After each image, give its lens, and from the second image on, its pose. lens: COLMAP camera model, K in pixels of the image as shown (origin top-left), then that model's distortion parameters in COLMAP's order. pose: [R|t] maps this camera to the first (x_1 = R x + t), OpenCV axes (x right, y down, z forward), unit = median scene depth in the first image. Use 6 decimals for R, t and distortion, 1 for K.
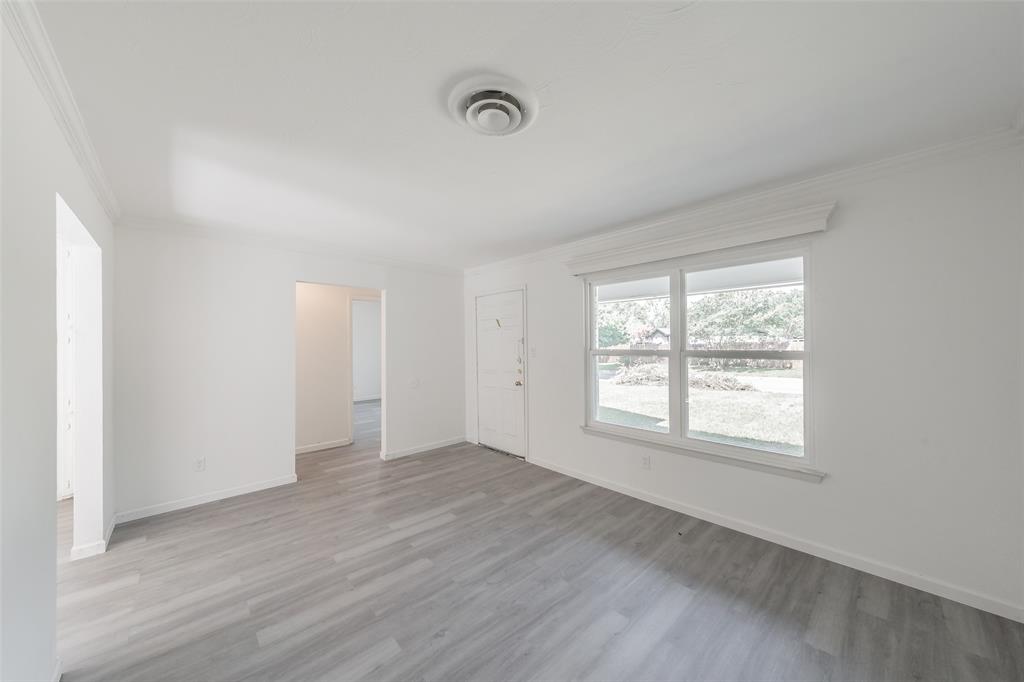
lens RADIAL K [[357.5, 0, 511.9], [0, 357.5, 343.0], [0, 0, 1]] dist [0.000880, 0.000108]
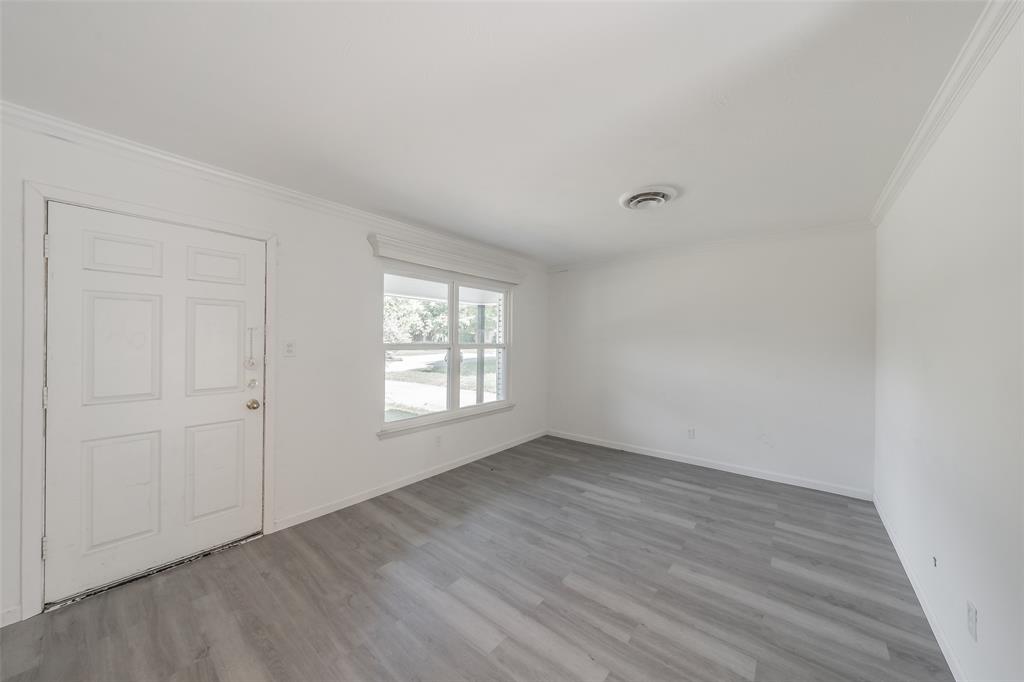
lens RADIAL K [[357.5, 0, 510.8], [0, 357.5, 340.7], [0, 0, 1]] dist [0.000880, 0.000108]
pose [[-0.130943, 0.004204, 0.991381, -0.923697], [-0.010788, 0.999926, -0.005665, 0.015857], [-0.991331, -0.011437, -0.130888, 1.053655]]
